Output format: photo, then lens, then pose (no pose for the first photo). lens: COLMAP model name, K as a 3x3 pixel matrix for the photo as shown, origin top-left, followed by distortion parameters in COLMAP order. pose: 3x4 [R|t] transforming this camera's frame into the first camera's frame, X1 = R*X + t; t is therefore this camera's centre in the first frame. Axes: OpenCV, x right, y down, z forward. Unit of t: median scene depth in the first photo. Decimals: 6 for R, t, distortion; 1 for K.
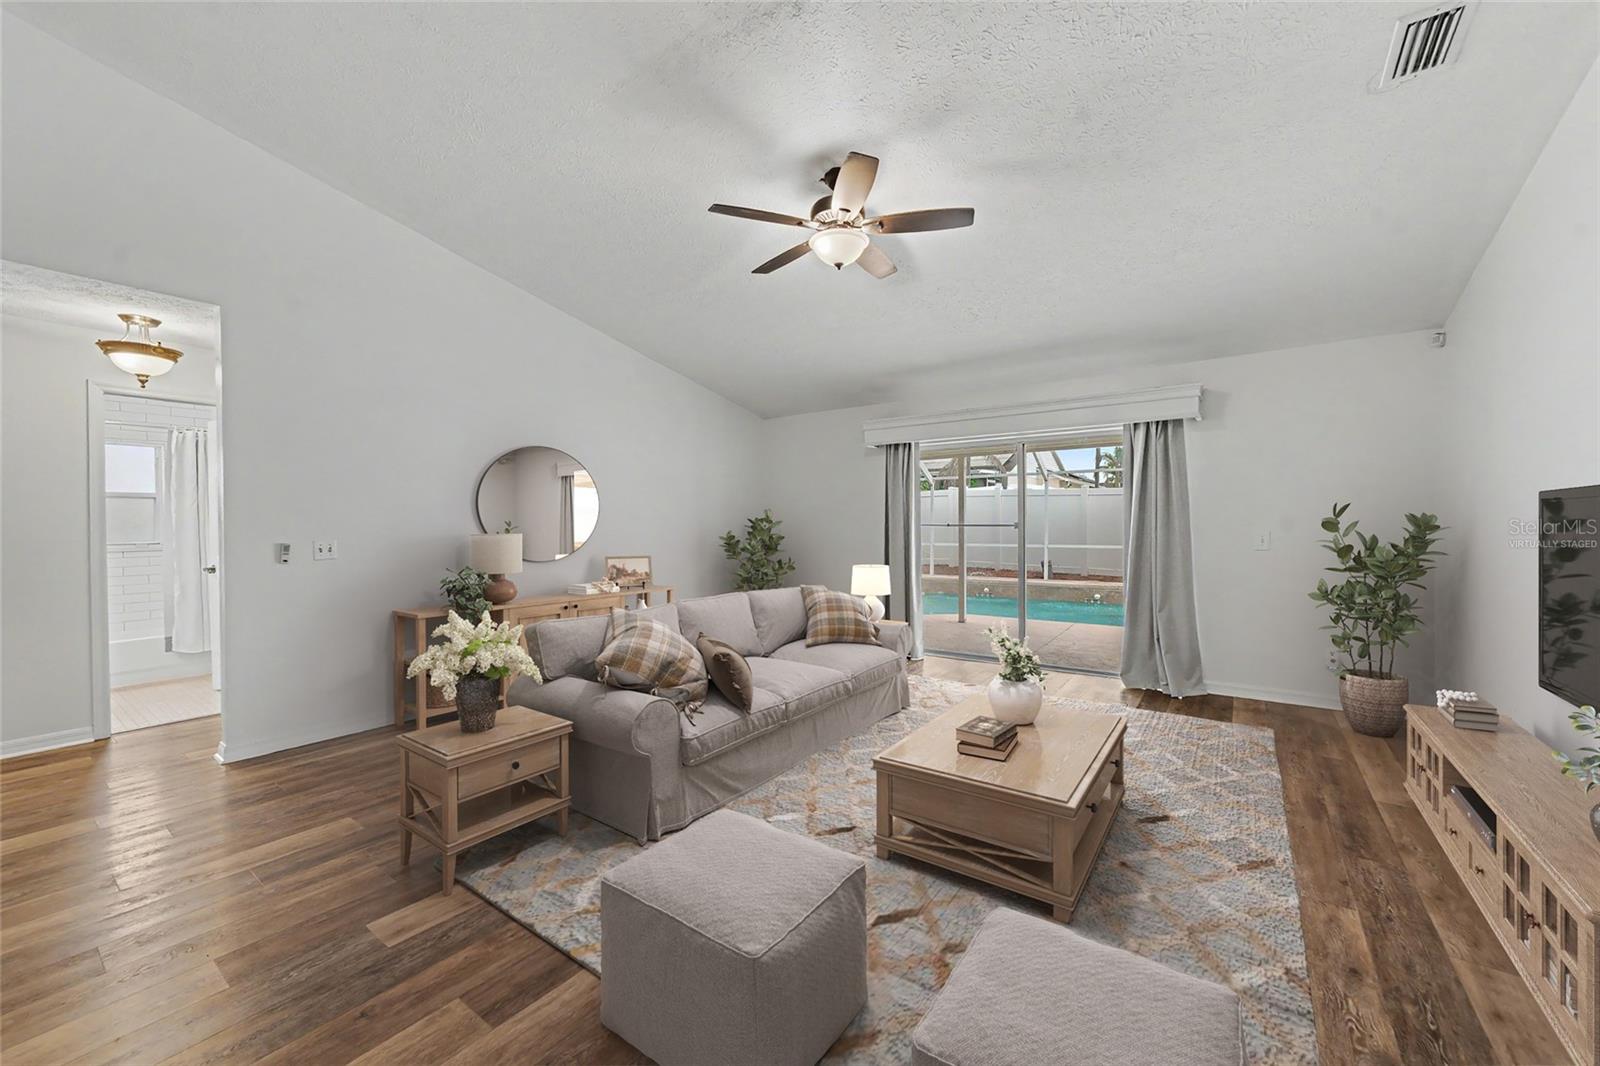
lens RADIAL K [[650.5, 0, 813.2], [0, 650.5, 543.4], [0, 0, 1]] dist [-0.006654, 0.003244]
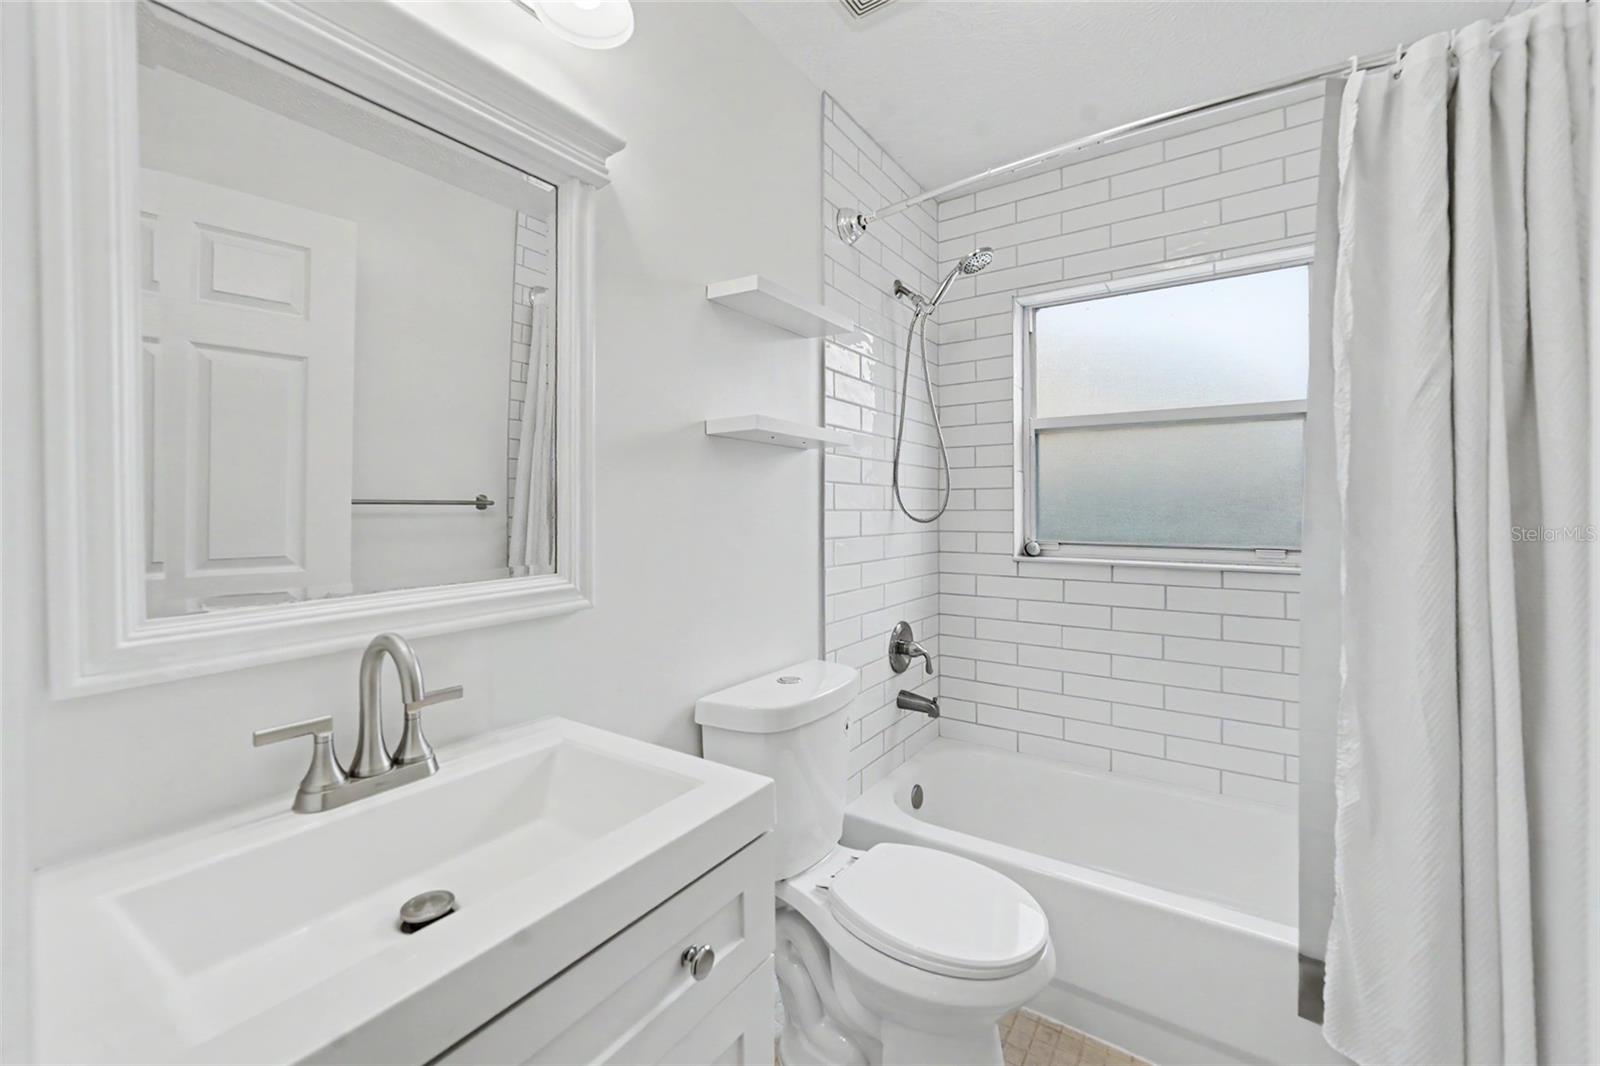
lens RADIAL K [[650.5, 0, 800.8], [0, 650.5, 521.3], [0, 0, 1]] dist [-0.006654, 0.003244]
pose [[0.052925, 0.008868, -0.998559, -0.764749], [-0.015956, 0.999840, 0.008034, -0.017198], [0.998471, 0.015508, 0.053058, 0.794363]]
